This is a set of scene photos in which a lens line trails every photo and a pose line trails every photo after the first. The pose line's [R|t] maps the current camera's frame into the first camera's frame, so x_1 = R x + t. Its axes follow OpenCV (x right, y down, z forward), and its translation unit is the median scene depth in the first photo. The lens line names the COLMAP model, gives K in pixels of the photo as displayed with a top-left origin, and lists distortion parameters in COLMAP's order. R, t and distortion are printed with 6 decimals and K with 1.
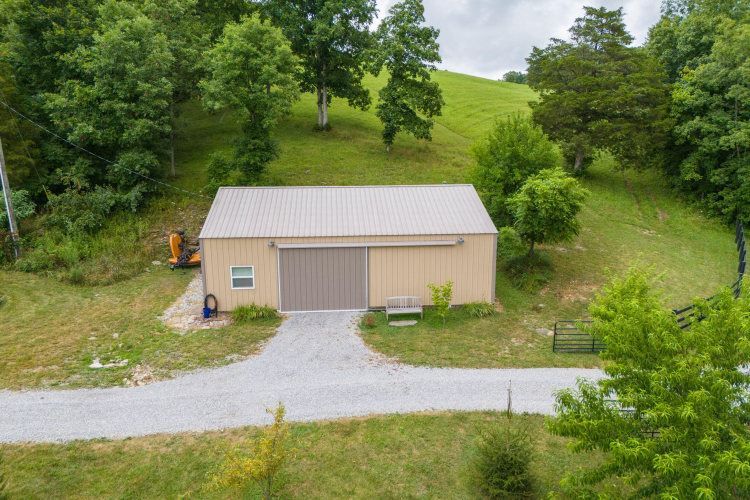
lens RADIAL K [[553.7, 0, 375.0], [0, 553.7, 250.0], [0, 0, 1]] dist [0.033551, -0.013702]
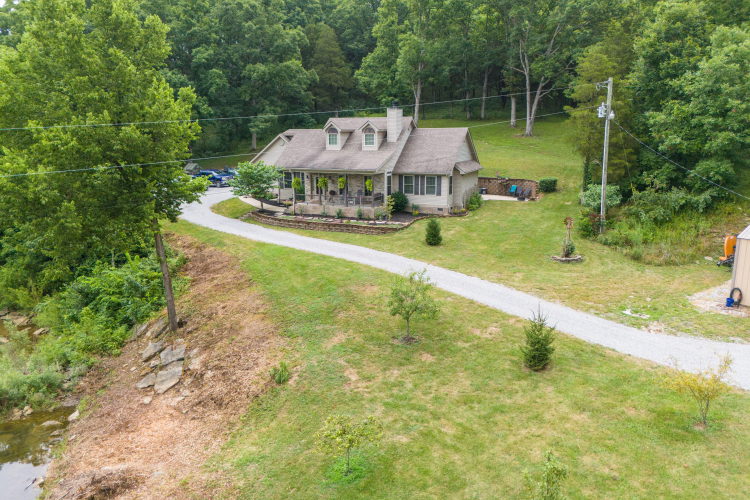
lens RADIAL K [[553.7, 0, 375.0], [0, 553.7, 250.0], [0, 0, 1]] dist [0.033551, -0.013702]
pose [[0.539913, 0.176005, -0.823114, 0.178962], [-0.178728, 0.979567, 0.092225, 0.022951], [0.822527, 0.097320, 0.560338, -0.202752]]
